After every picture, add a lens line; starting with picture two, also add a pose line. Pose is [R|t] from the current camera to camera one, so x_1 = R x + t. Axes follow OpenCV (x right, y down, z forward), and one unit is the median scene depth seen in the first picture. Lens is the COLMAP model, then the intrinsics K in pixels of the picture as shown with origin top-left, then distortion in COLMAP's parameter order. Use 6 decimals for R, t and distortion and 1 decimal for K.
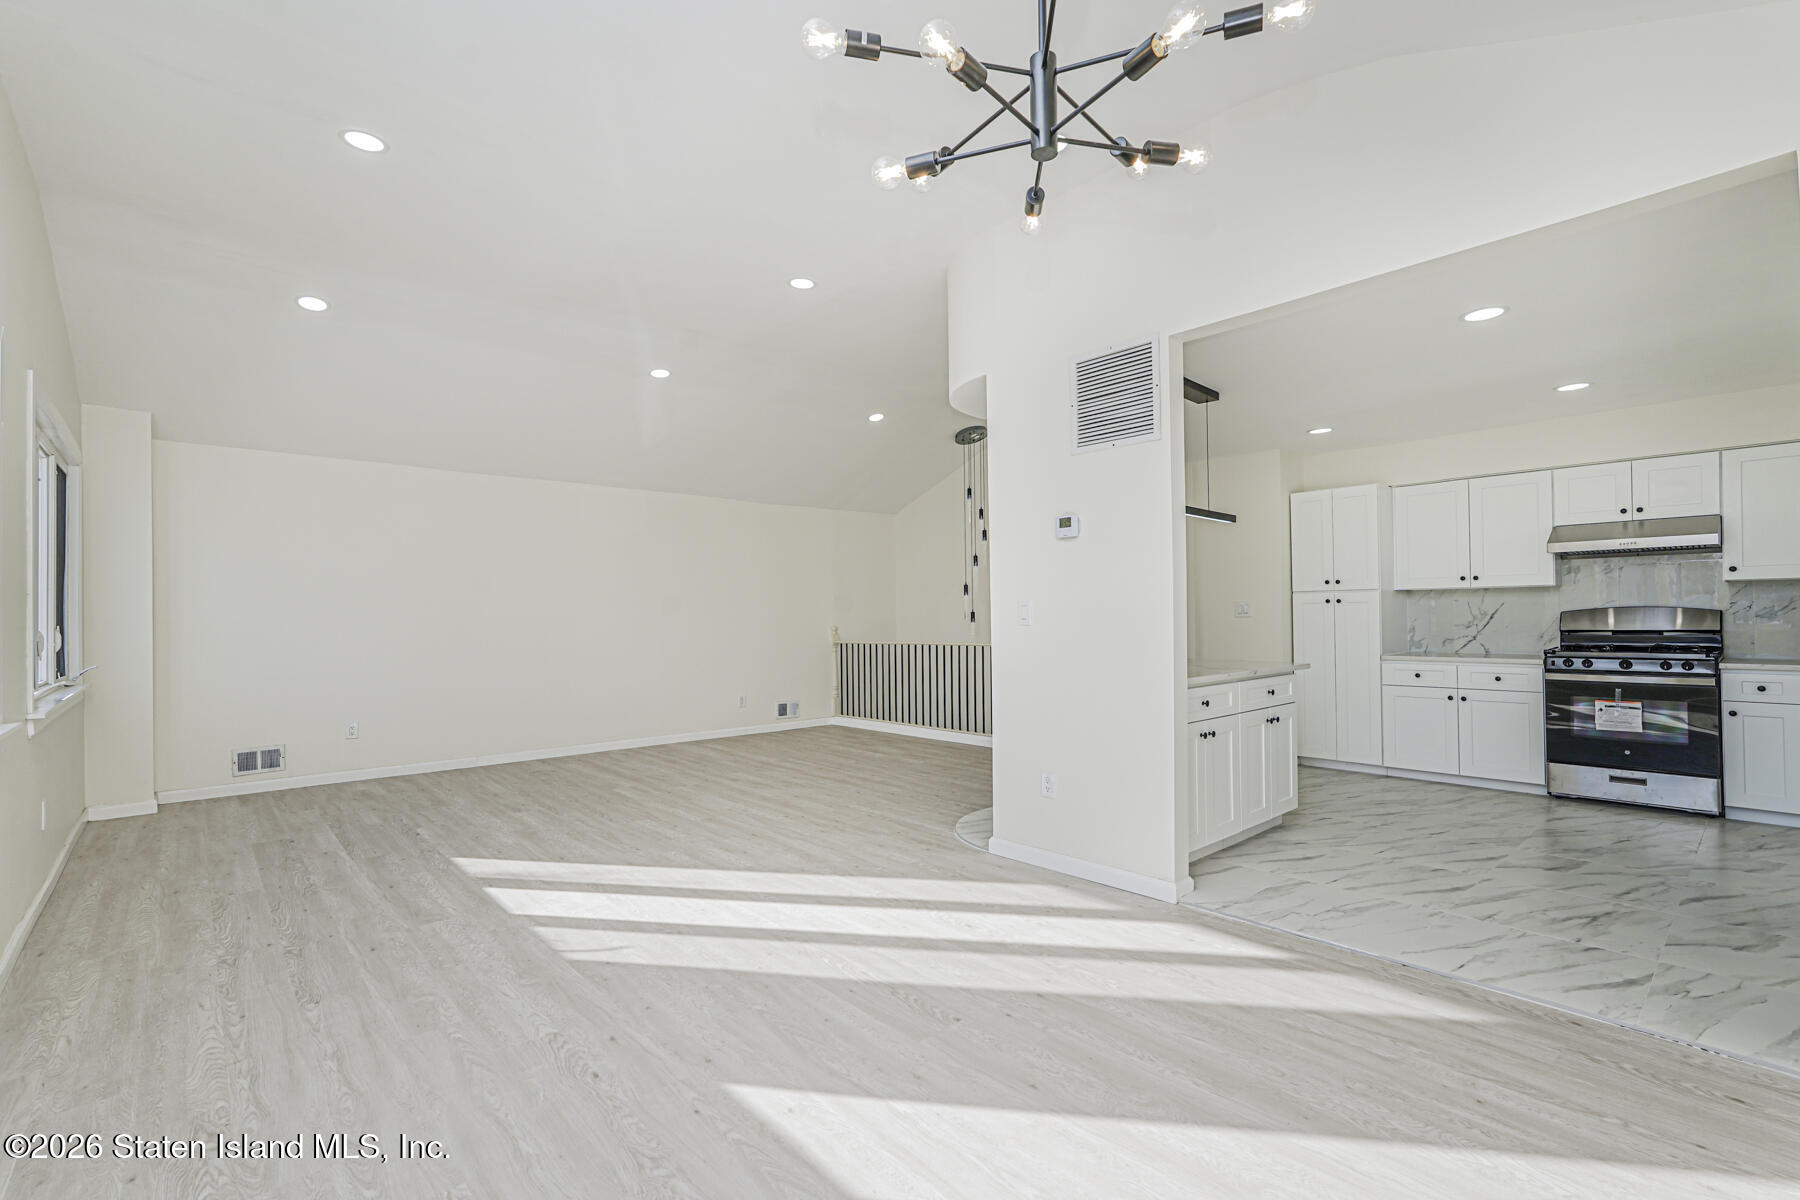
lens RADIAL K [[797.9, 0, 899.8], [0, 797.9, 610.0], [0, 0, 1]] dist [-0.016551, 0.009420]
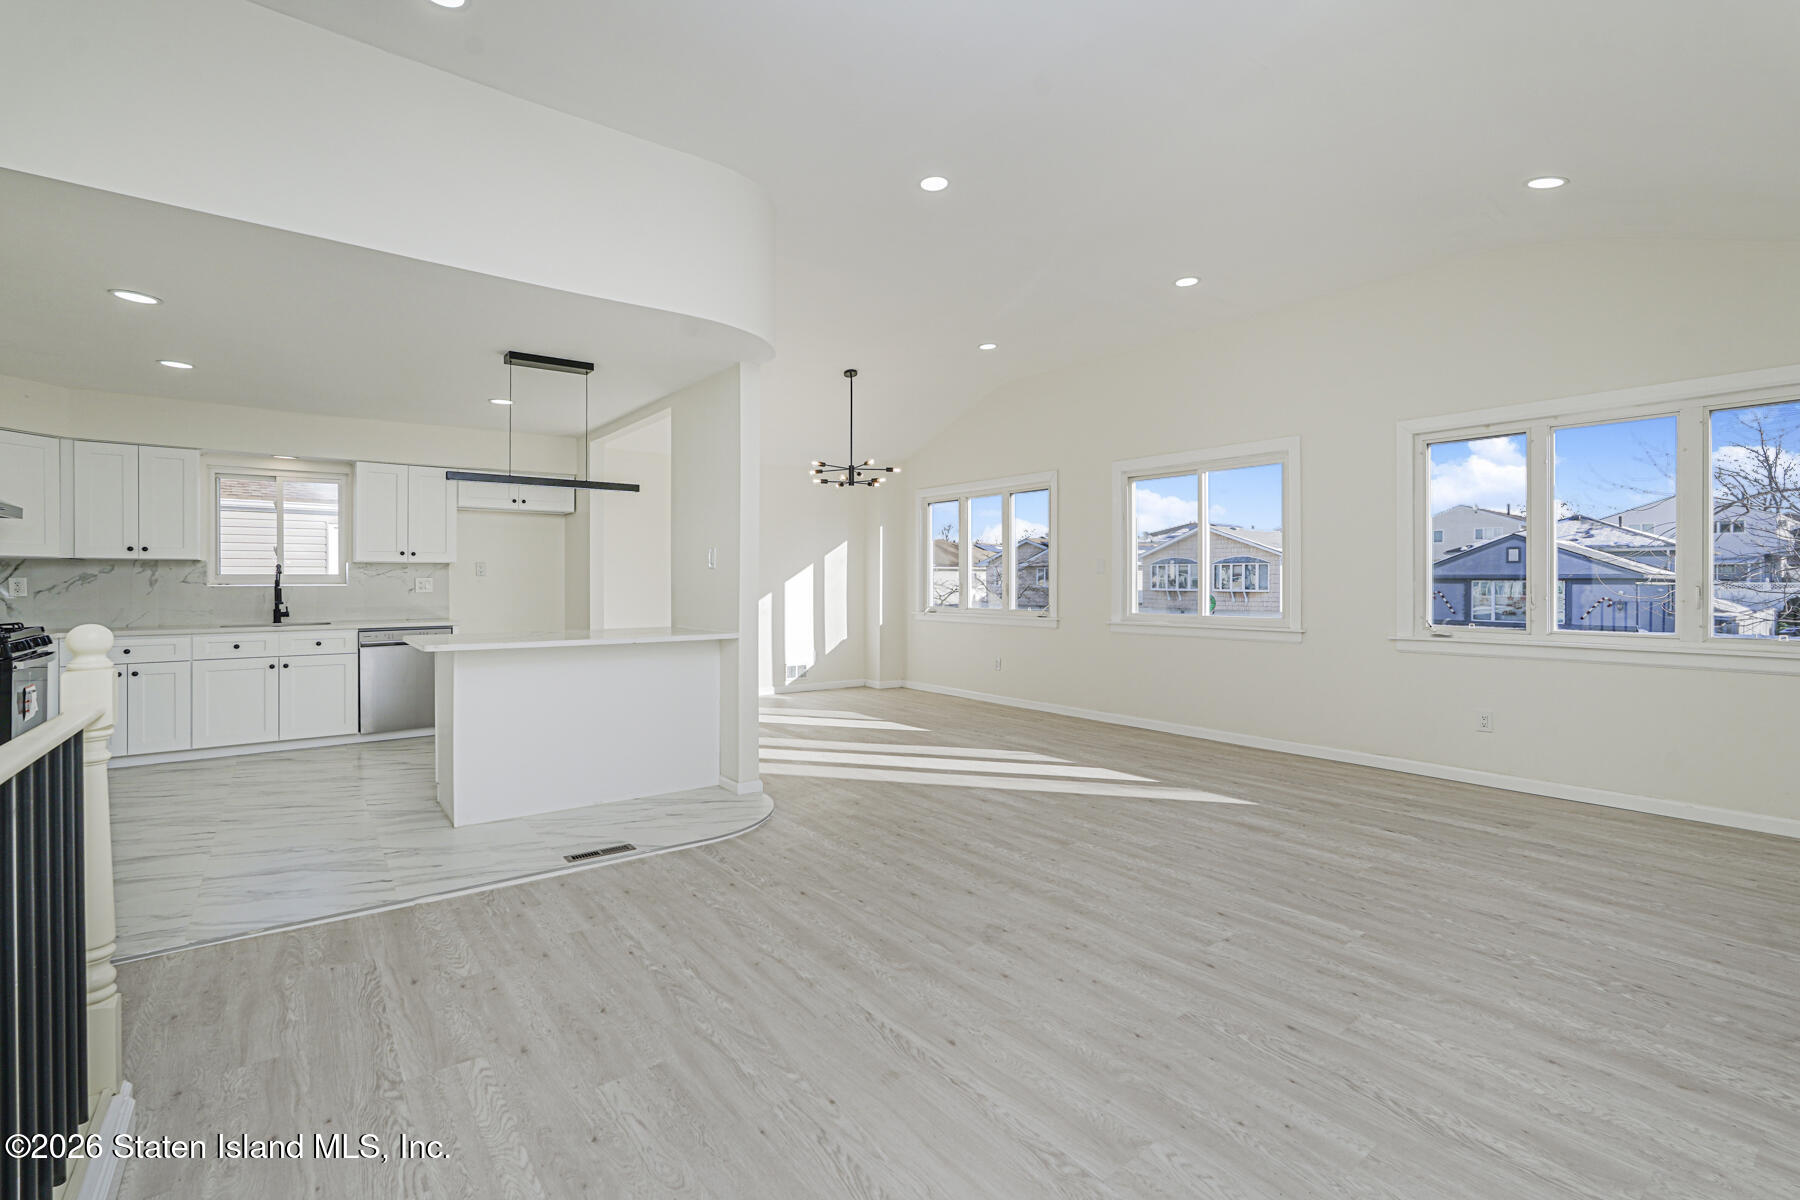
lens RADIAL K [[802.4, 0, 891.2], [0, 802.4, 580.7], [0, 0, 1]] dist [-0.013720, 0.006997]
pose [[-0.996510, 0.011747, 0.082646, -0.143983], [0.011021, 0.999897, -0.009238, 0.015636], [-0.082746, -0.008295, -0.996536, 1.846258]]
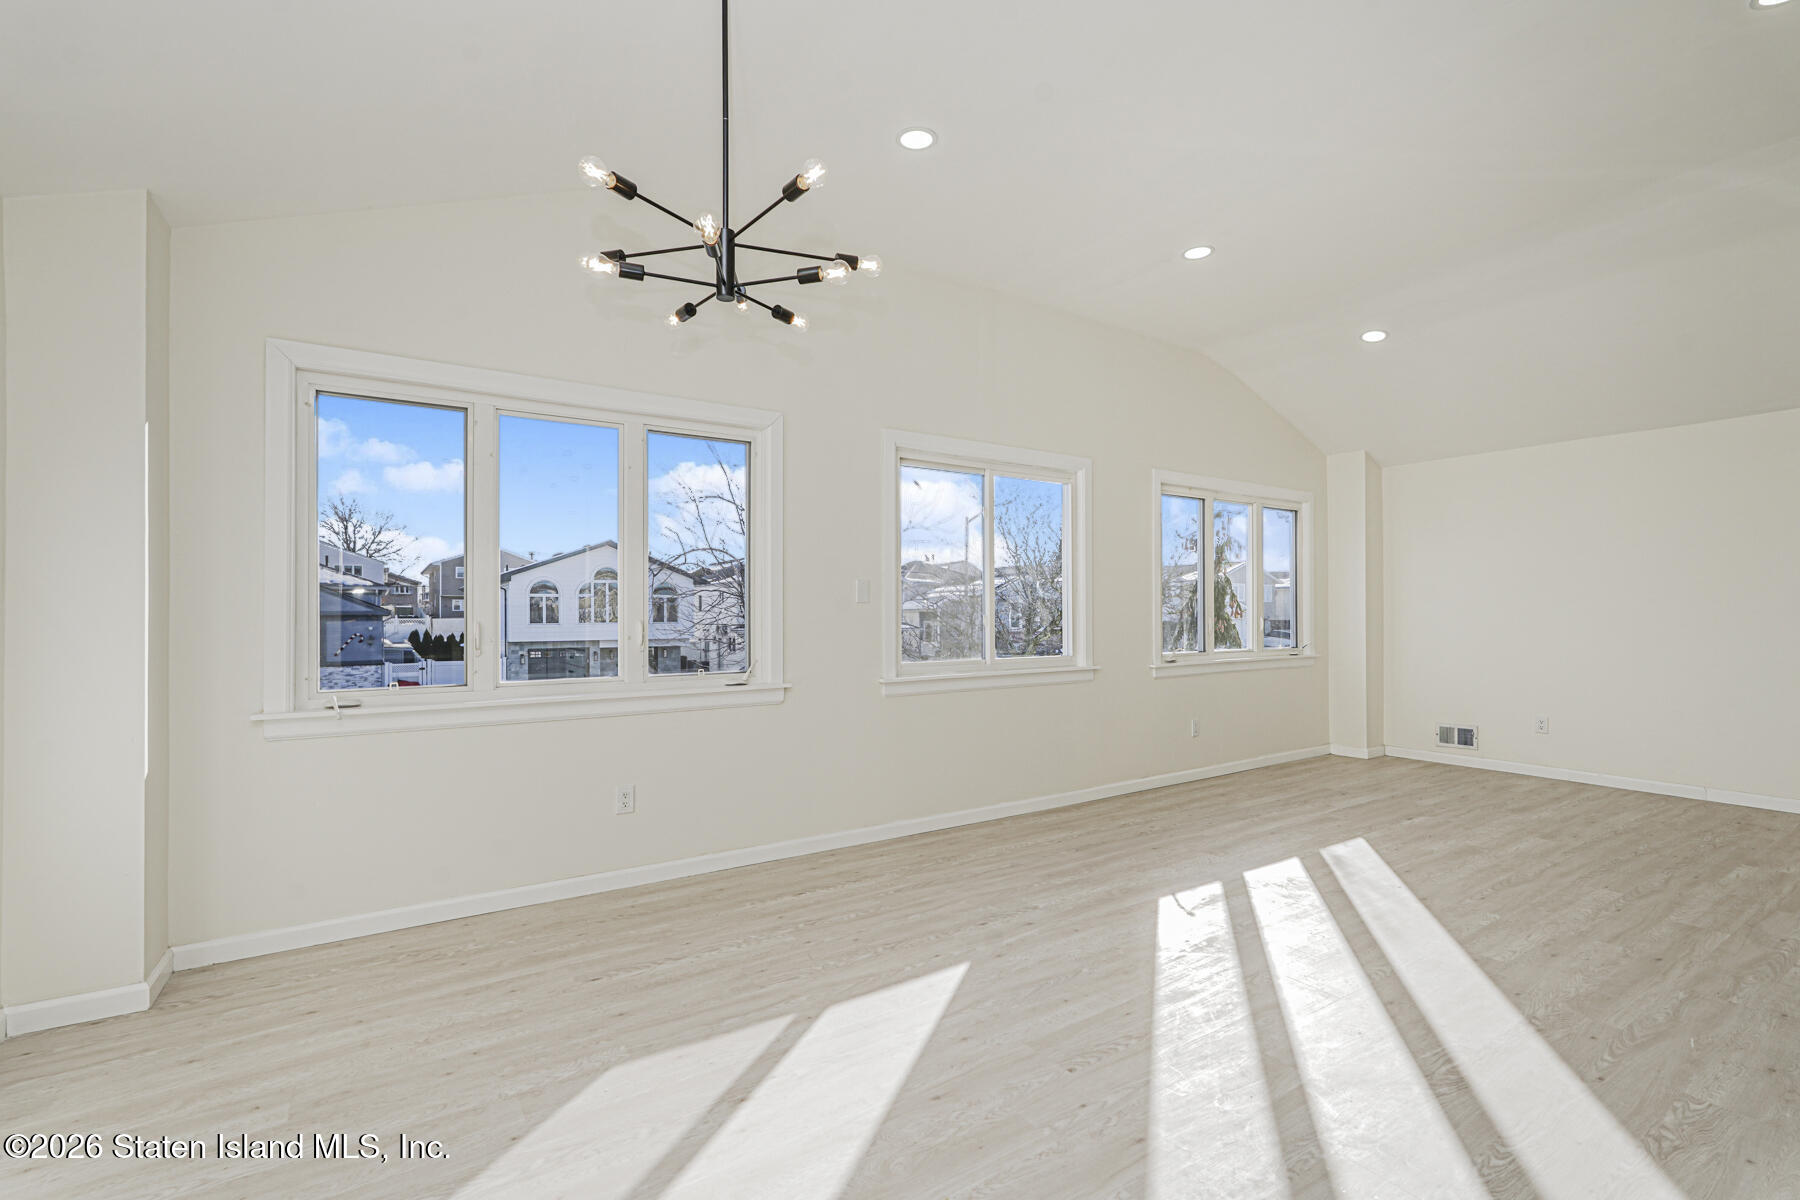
lens RADIAL K [[797.9, 0, 899.8], [0, 797.9, 610.0], [0, 0, 1]] dist [-0.016551, 0.009420]
pose [[-0.150063, 0.005987, -0.988658, 0.499284], [0.013862, 0.999896, 0.003951, -0.003319], [0.988579, -0.013112, -0.150131, 0.485559]]
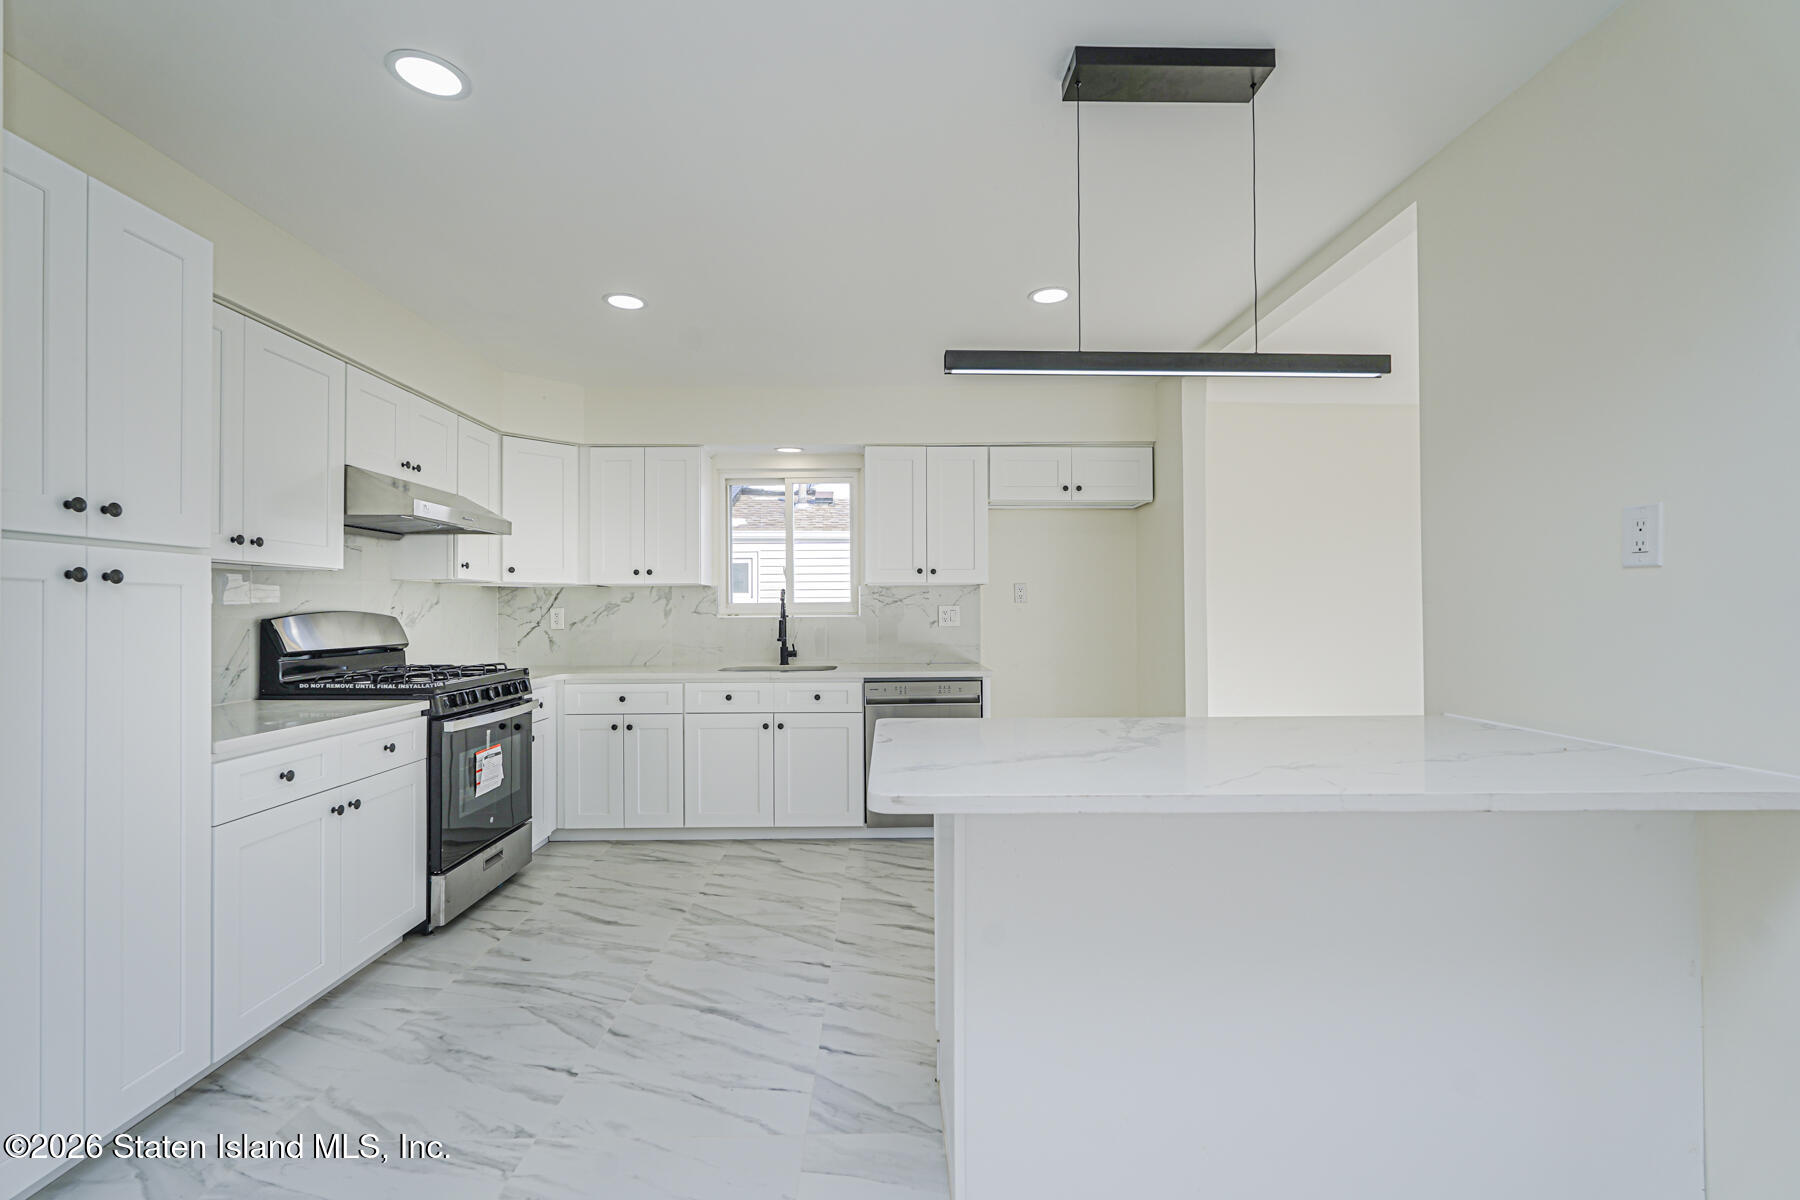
lens RADIAL K [[792.3, 0, 892.6], [0, 792.3, 603.3], [0, 0, 1]] dist [-0.011807, 0.000194]
pose [[-0.754157, 0.021405, 0.656346, 0.193655], [0.006661, 0.999667, -0.024948, 0.009405], [-0.656661, -0.014443, -0.754048, 1.305934]]
